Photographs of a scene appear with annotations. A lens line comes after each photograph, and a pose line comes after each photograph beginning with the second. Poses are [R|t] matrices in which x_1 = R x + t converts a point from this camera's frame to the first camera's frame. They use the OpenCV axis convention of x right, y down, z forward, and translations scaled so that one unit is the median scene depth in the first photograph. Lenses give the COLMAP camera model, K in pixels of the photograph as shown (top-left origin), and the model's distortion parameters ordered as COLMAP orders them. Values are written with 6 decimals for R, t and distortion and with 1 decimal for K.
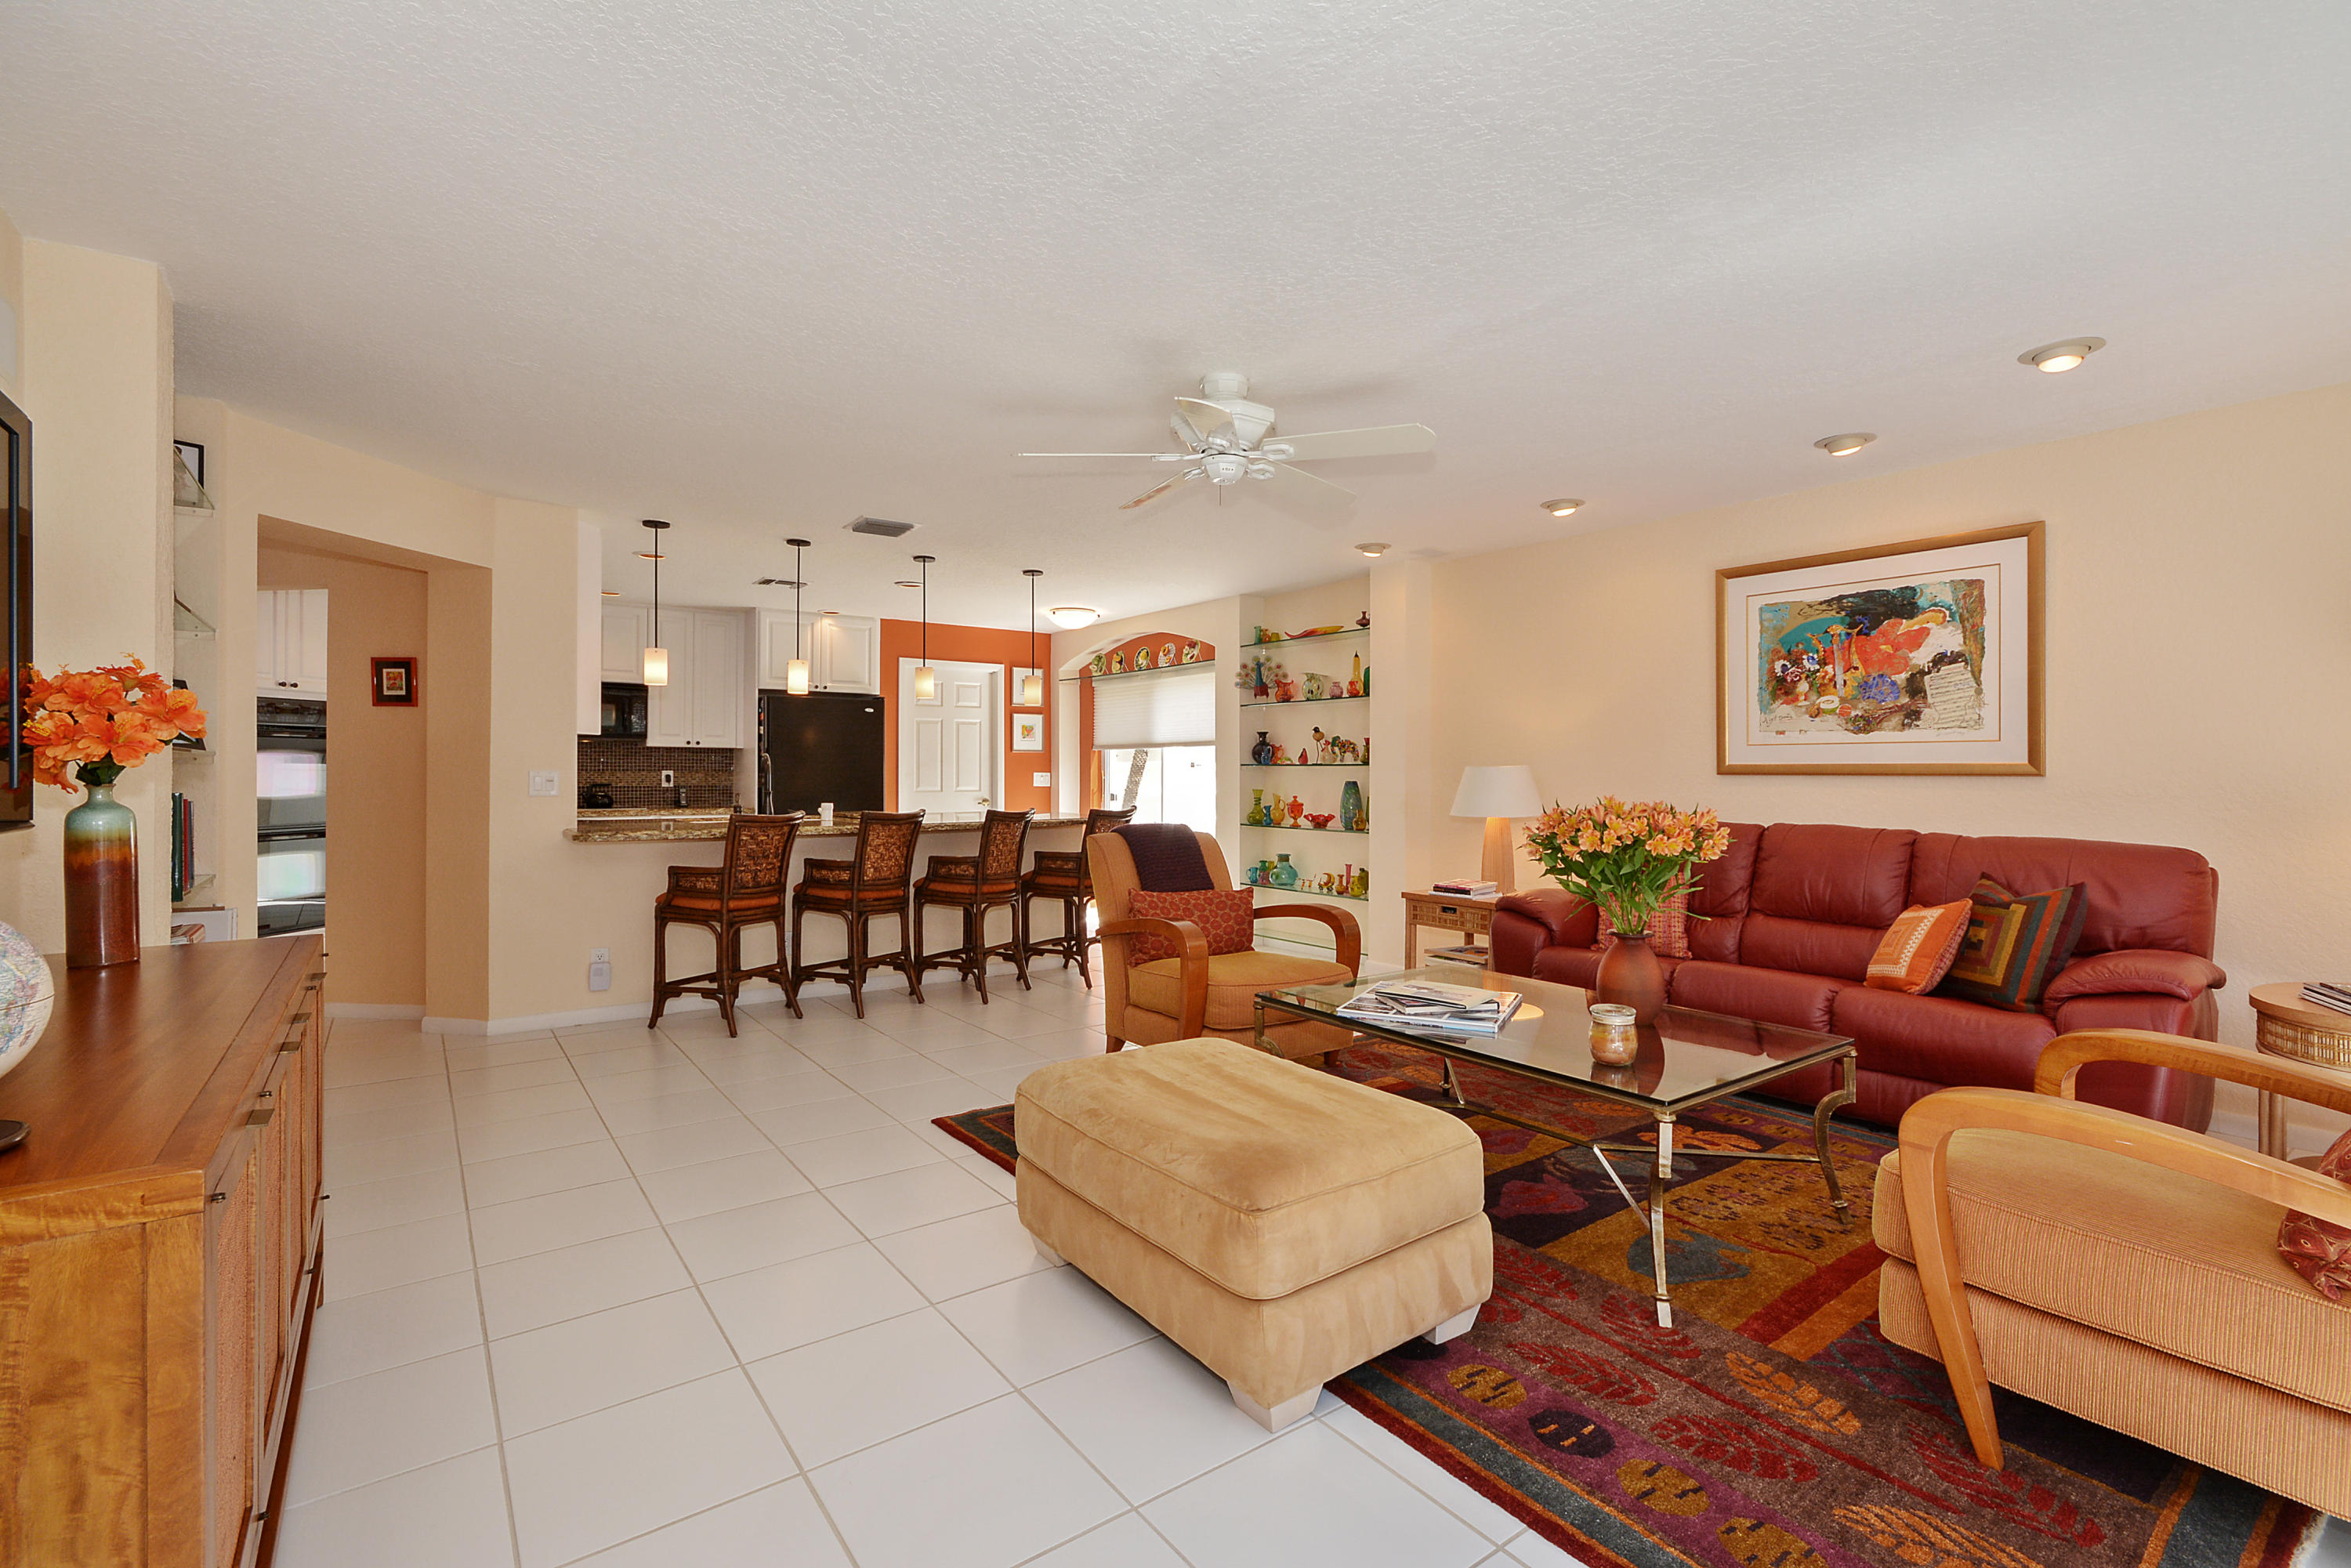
lens RADIAL K [[1044.9, 0, 1180.9], [0, 1044.9, 769.9], [0, 0, 1]] dist [0.003498, 0.000197]
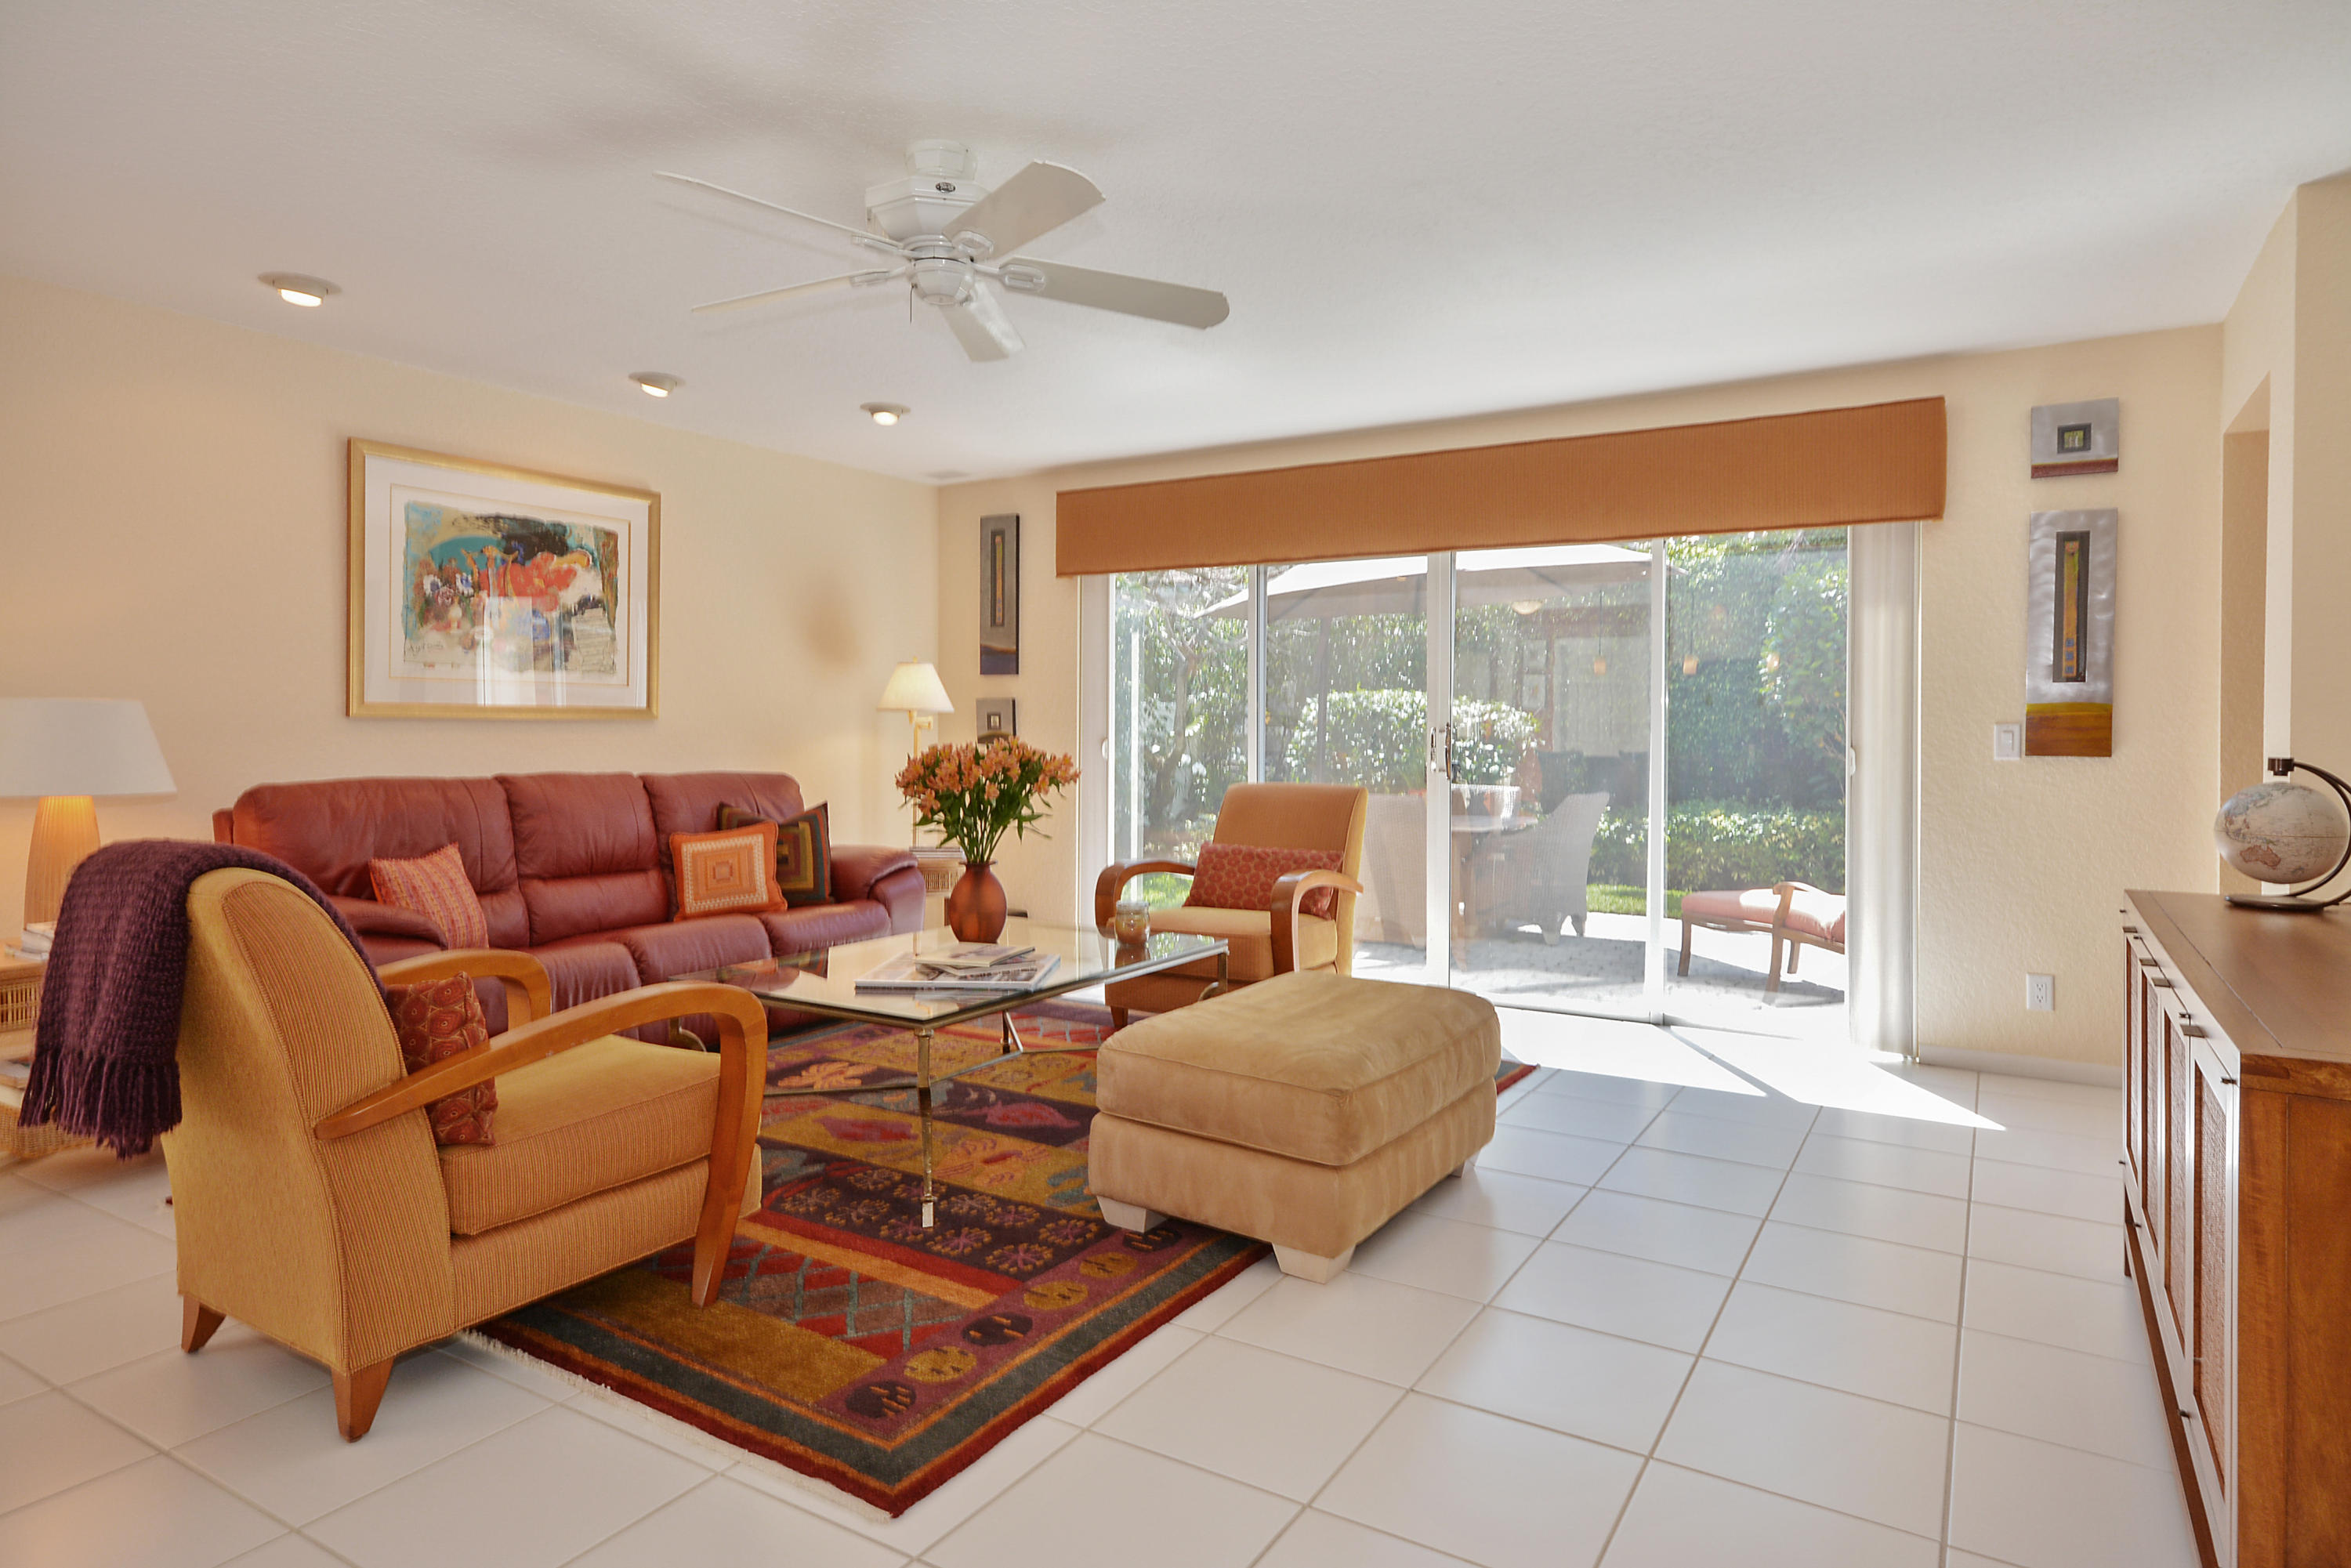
lens RADIAL K [[1355.3, 0, 1175.6], [0, 1355.3, 729.8], [0, 0, 1]] dist [0.003435, 0.000199]
pose [[-0.379161, -0.008259, 0.925294, -0.673923], [-0.007337, 0.999956, 0.005919, 0.004317], [-0.925302, -0.004545, -0.379204, 0.936662]]
